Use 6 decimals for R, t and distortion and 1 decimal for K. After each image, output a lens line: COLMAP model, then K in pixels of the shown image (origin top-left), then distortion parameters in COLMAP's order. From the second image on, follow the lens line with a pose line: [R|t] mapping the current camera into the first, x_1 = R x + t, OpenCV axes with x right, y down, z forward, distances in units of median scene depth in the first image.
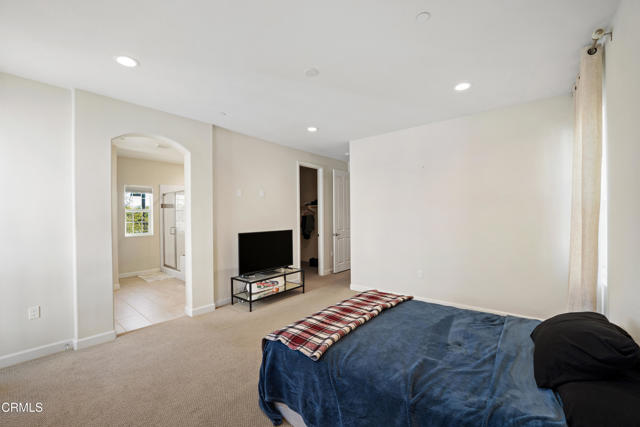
lens RADIAL K [[262.2, 0, 316.2], [0, 262.2, 216.2], [0, 0, 1]] dist [-0.022481, -0.000097]
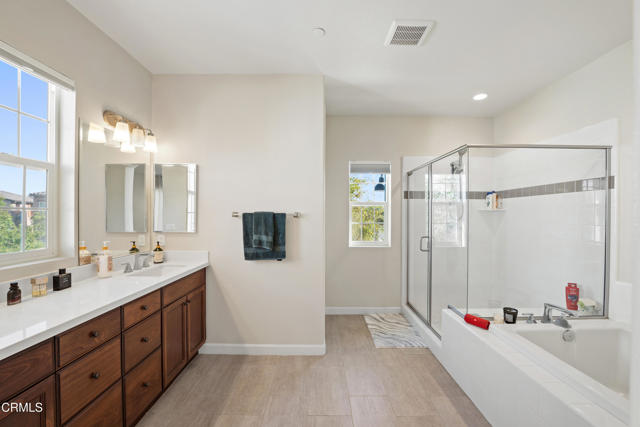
lens RADIAL K [[262.2, 0, 317.6], [0, 262.2, 216.1], [0, 0, 1]] dist [-0.022481, -0.000097]
pose [[0.642650, 0.007948, -0.766119, -0.304980], [-0.015292, 0.999880, -0.002455, 0.010478], [0.766007, 0.013294, 0.642694, 0.530069]]
